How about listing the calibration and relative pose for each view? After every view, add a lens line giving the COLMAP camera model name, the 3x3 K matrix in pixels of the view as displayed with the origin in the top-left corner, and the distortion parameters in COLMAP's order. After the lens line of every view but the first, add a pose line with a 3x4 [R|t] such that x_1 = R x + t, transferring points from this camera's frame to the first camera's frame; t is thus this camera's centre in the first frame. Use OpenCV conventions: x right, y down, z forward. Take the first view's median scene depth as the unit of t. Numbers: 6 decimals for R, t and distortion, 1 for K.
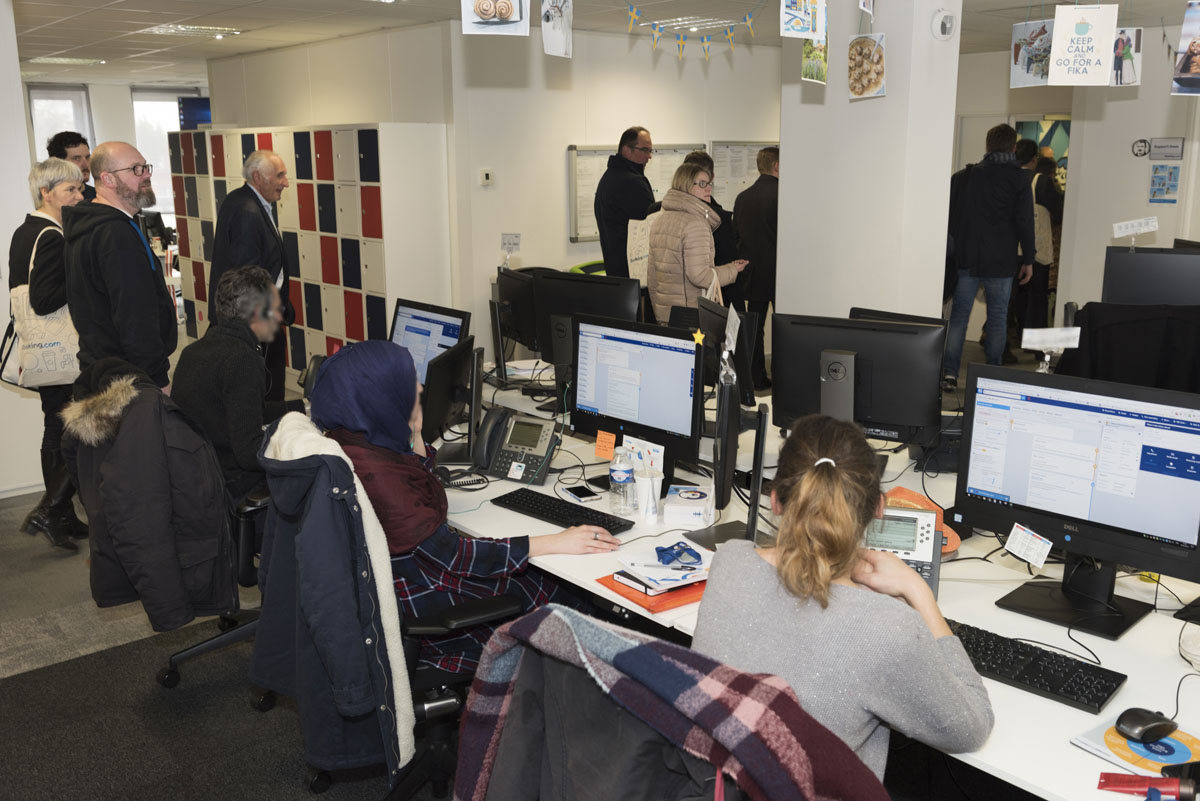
lens RADIAL K [[1081.5, 0, 593.9], [0, 1081.5, 407.1], [0, 0, 1]] dist [-0.005728, -0.034384]
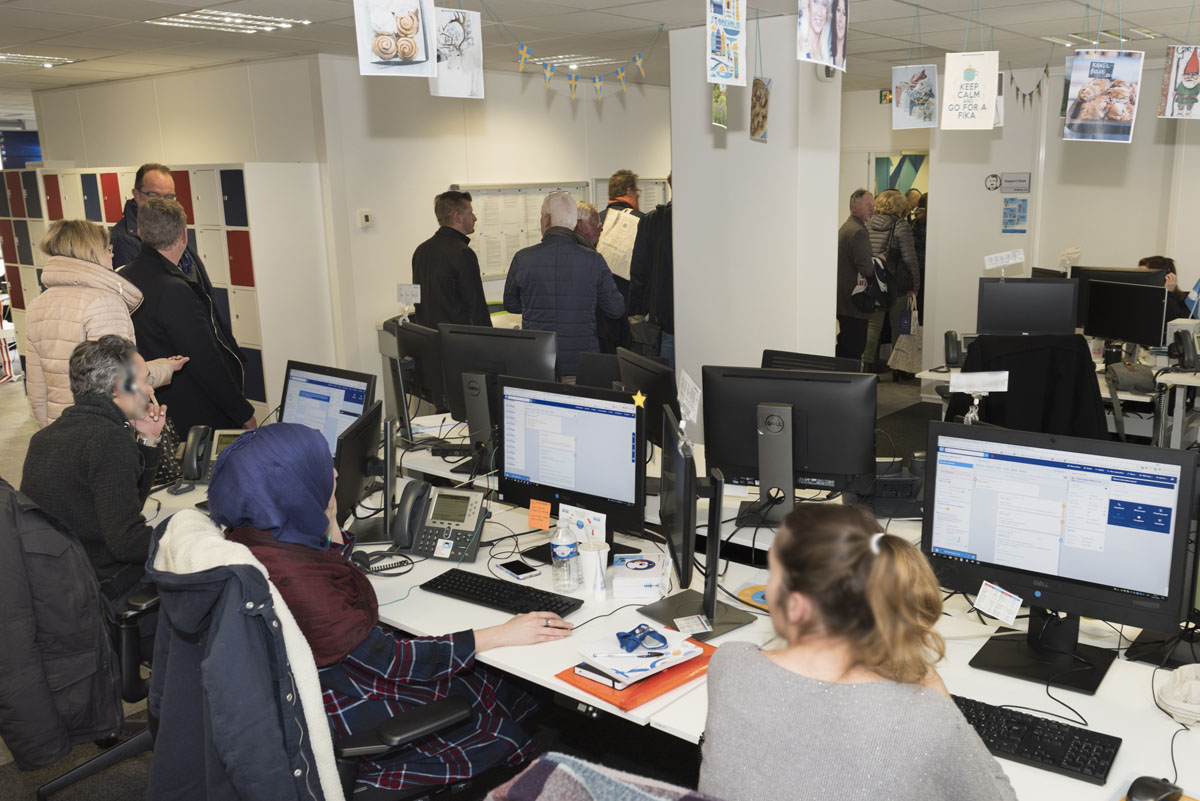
lens RADIAL K [[957.4, 0, 609.8], [0, 957.4, 390.8], [0, 0, 1]] dist [0.008341, -0.033786]
pose [[0.977450, -0.055035, 0.203870, -0.096636], [0.054467, 0.998480, 0.008400, -0.078648], [-0.204022, 0.002894, 0.978962, 0.178044]]
